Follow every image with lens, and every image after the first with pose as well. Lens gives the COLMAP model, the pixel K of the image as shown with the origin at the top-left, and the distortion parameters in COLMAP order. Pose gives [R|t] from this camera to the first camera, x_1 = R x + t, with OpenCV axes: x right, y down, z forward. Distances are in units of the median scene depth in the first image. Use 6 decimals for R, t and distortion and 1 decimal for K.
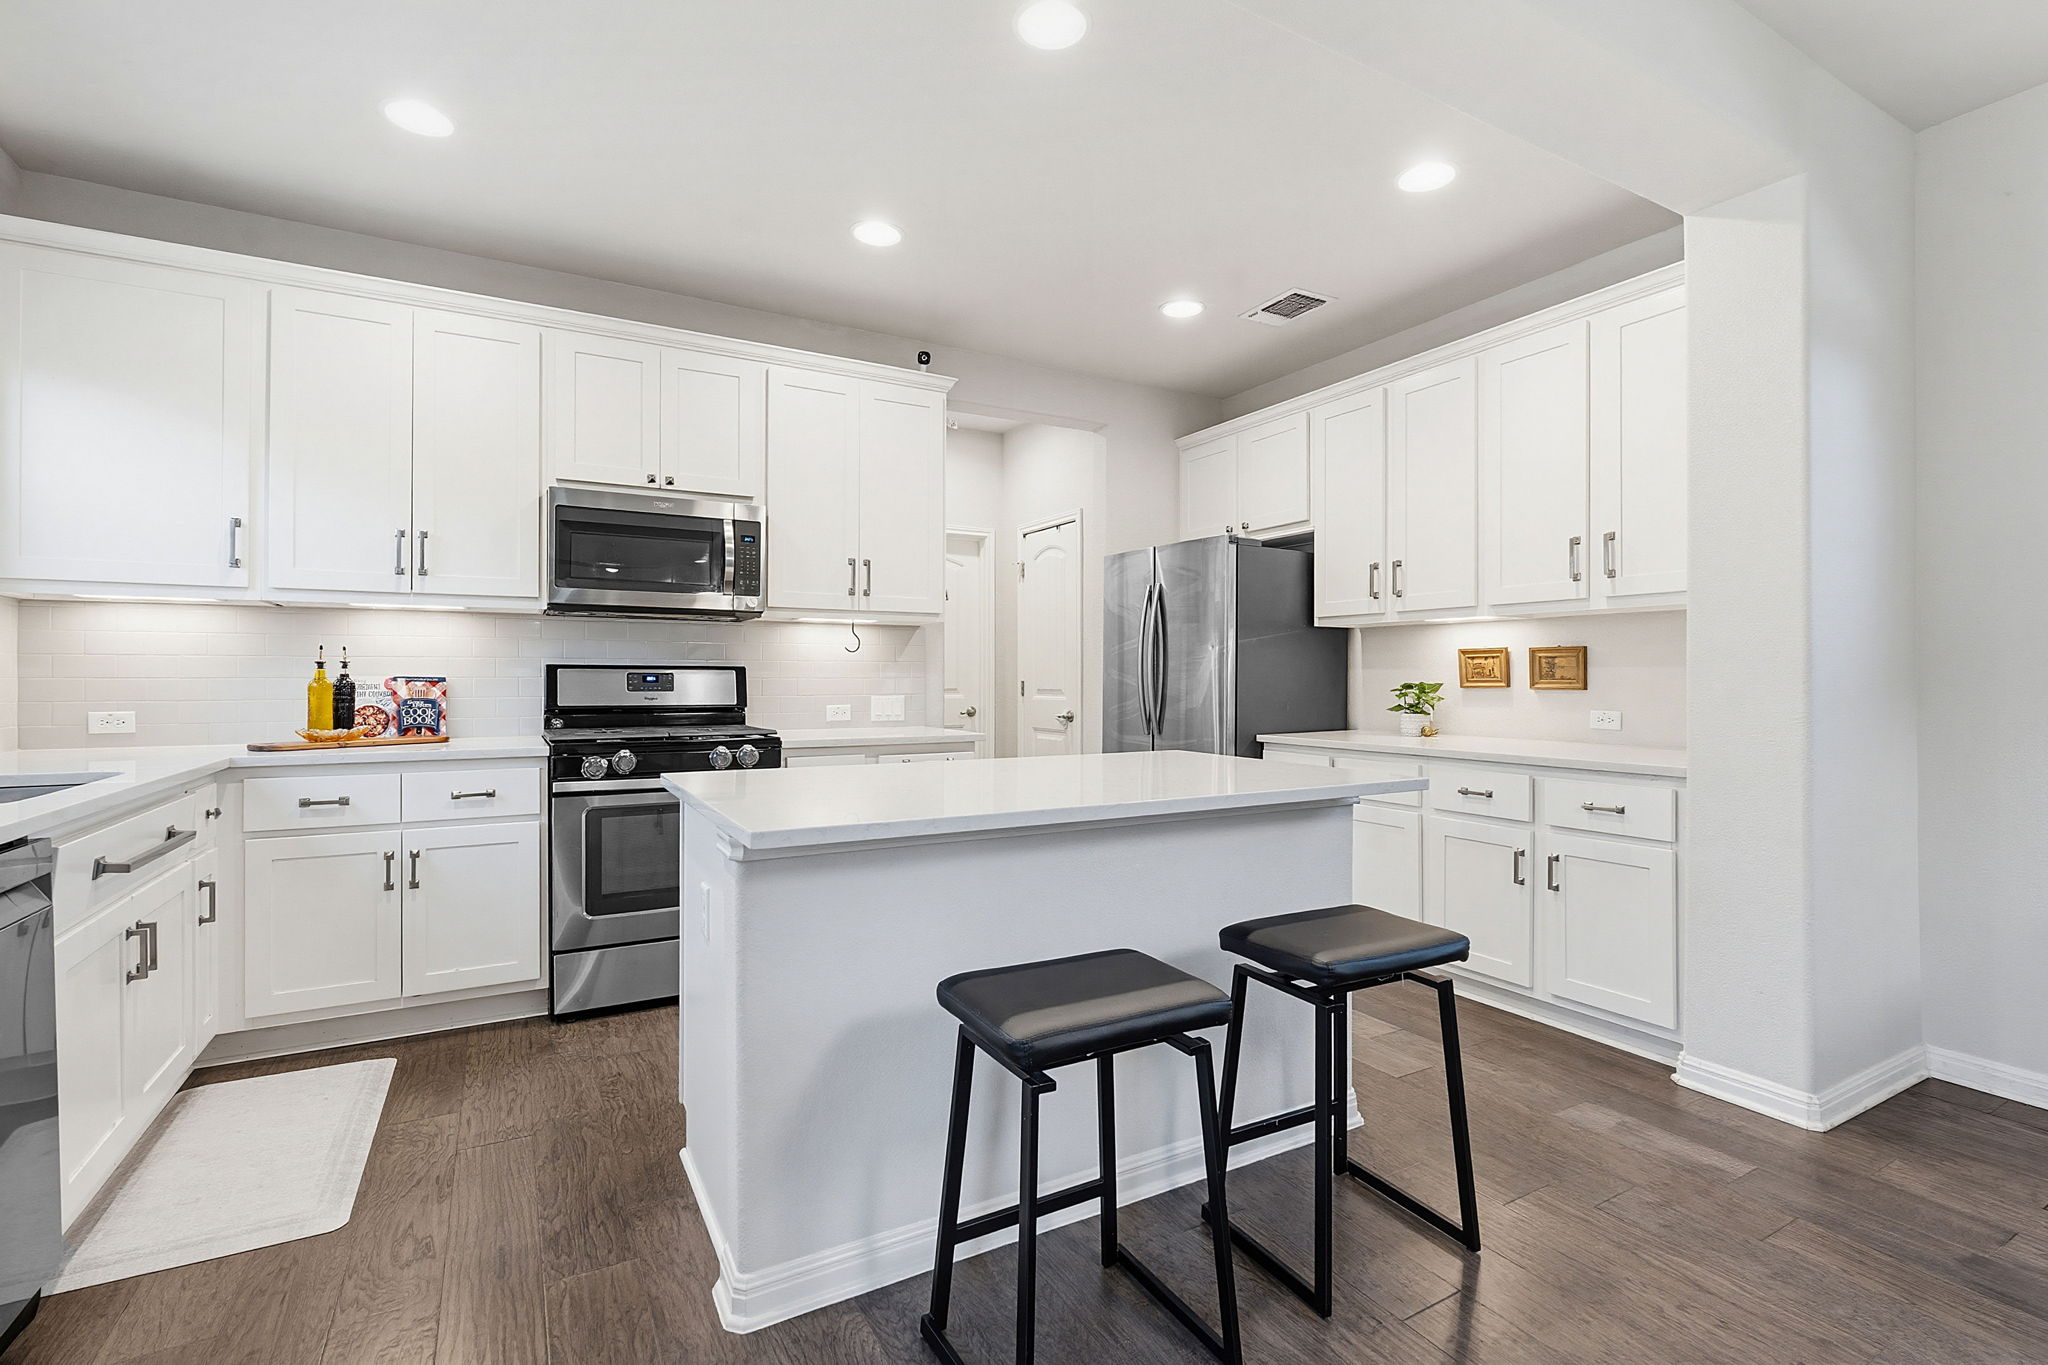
lens RADIAL K [[922.5, 0, 1012.0], [0, 922.5, 683.1], [0, 0, 1]] dist [-0.008062, 0.001961]
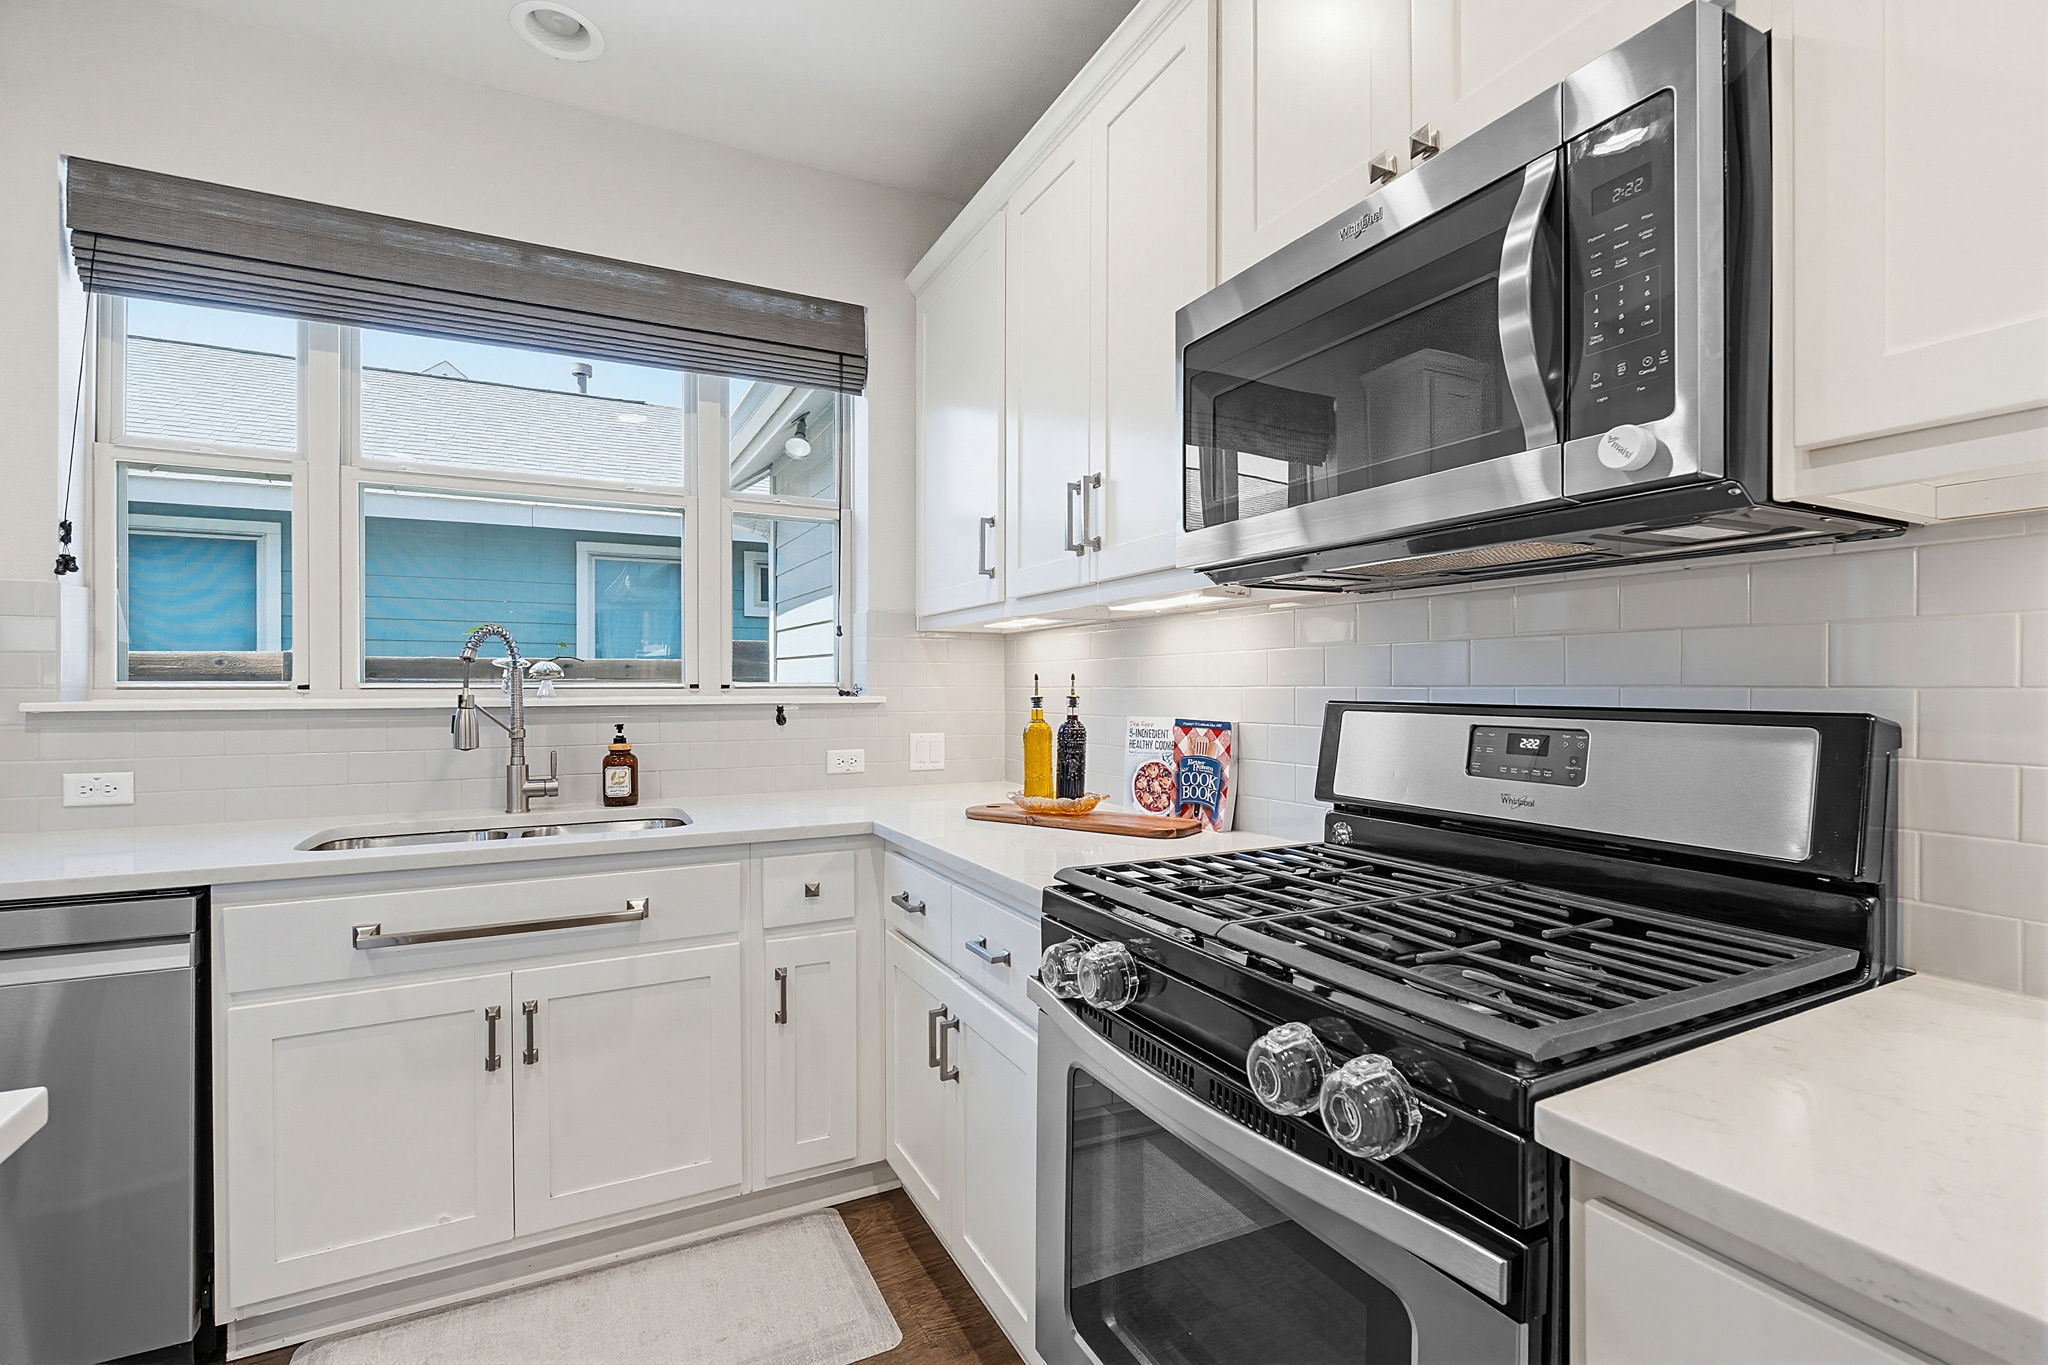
lens RADIAL K [[922.5, 0, 1028.1], [0, 922.5, 687.0], [0, 0, 1]] dist [-0.008062, 0.001961]
pose [[-0.028908, 0.000340, -0.999582, -0.046434], [-0.003771, 0.999993, 0.000449, -0.027948], [0.999575, 0.003783, -0.028907, 0.904135]]
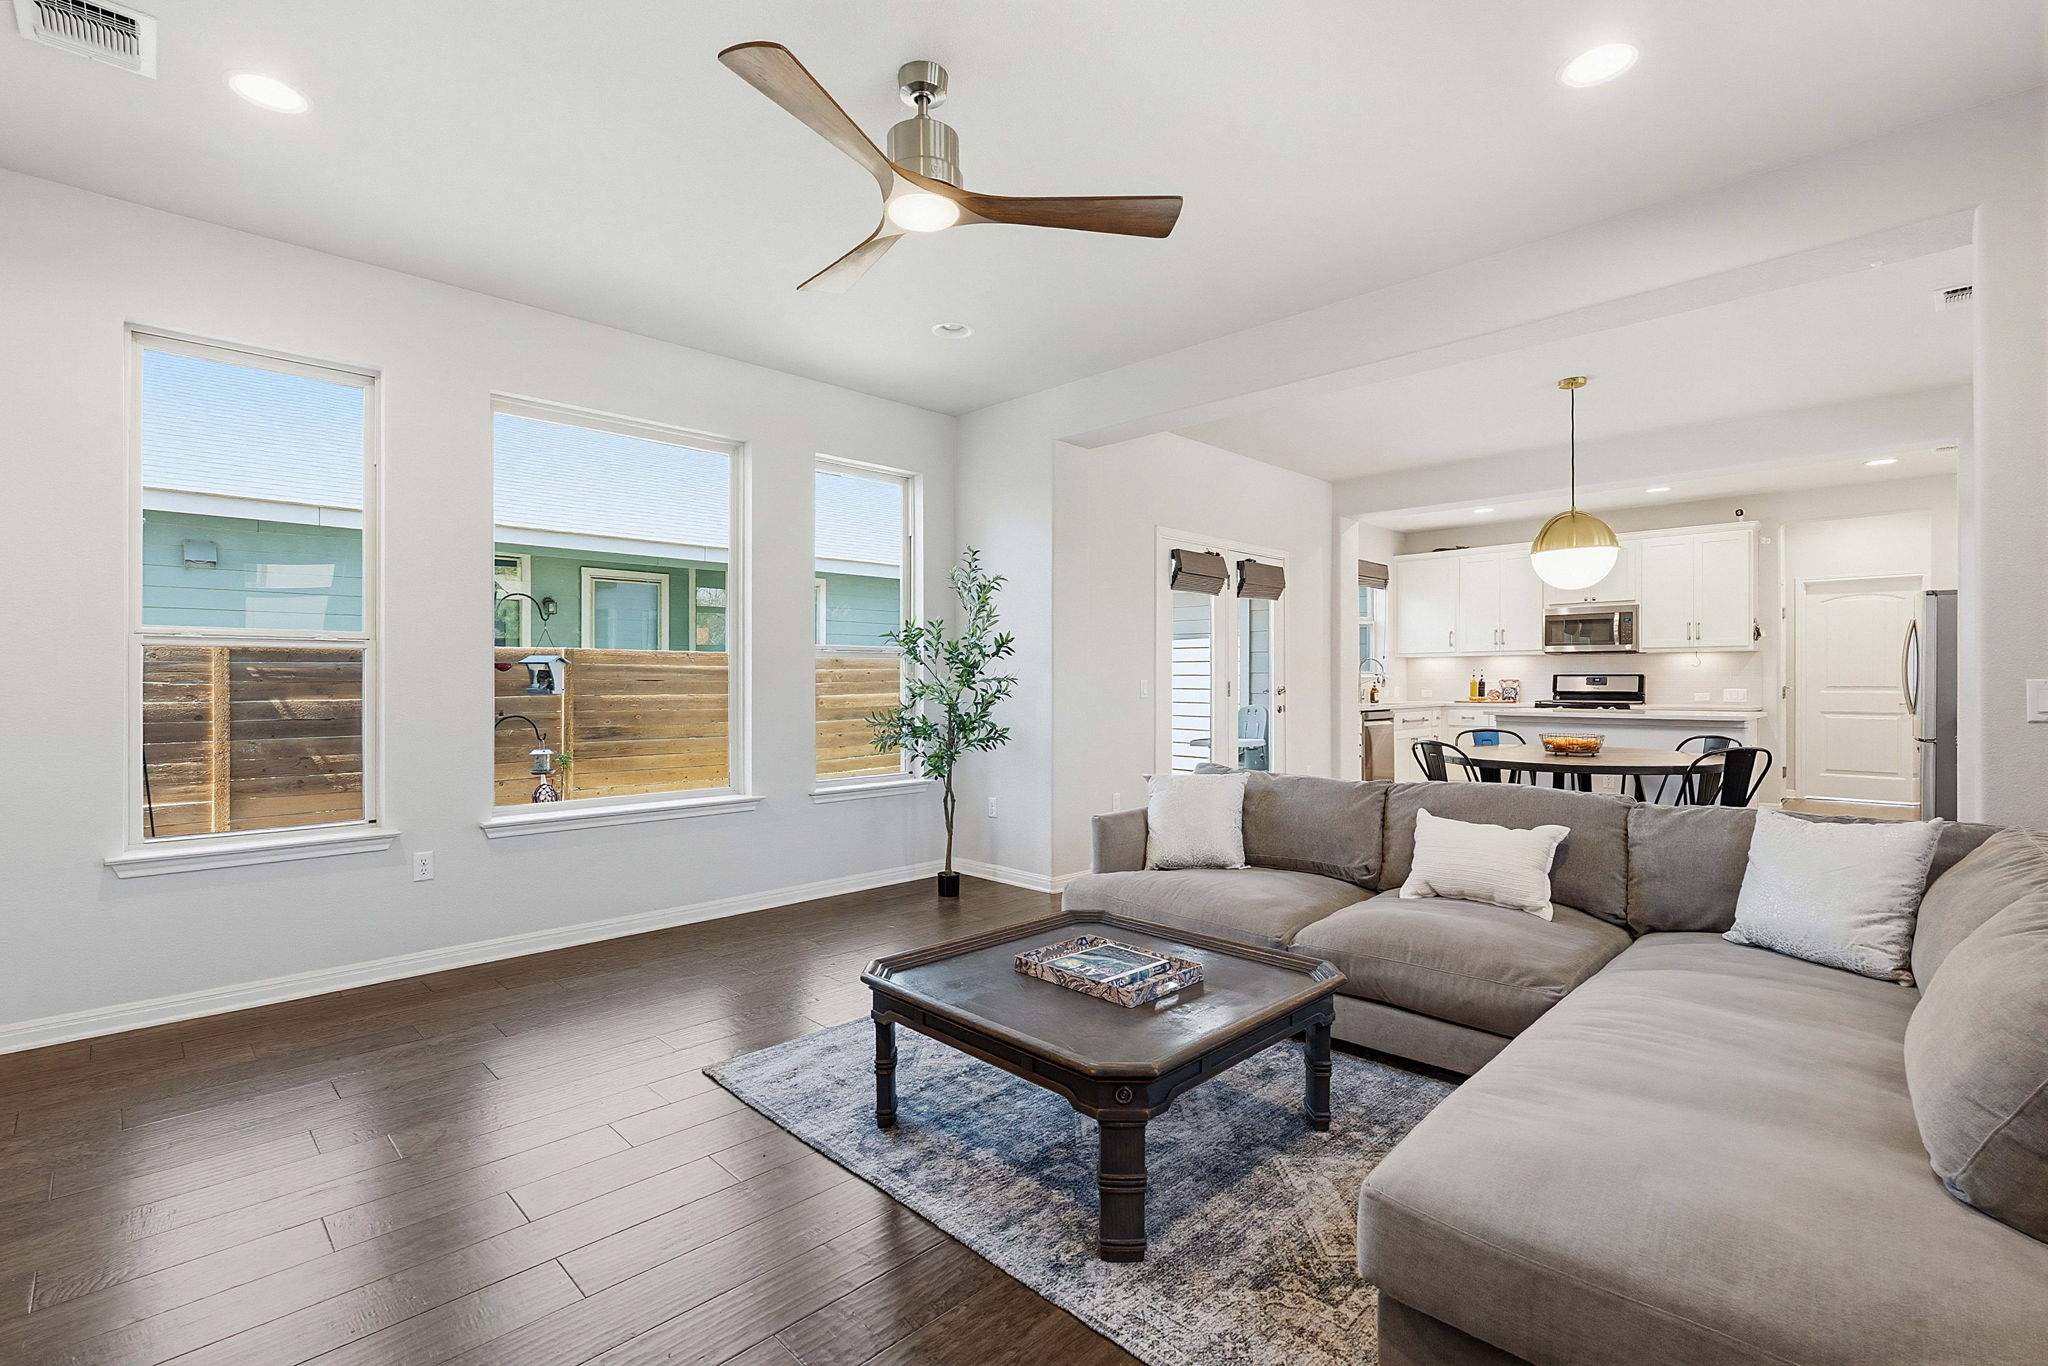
lens RADIAL K [[922.5, 0, 1019.3], [0, 922.5, 674.2], [0, 0, 1]] dist [-0.008062, 0.001961]
pose [[0.271799, -0.008386, -0.962318, 1.630699], [-0.000906, 0.999959, -0.008970, 0.003137], [0.962354, 0.003309, 0.271780, -1.183355]]
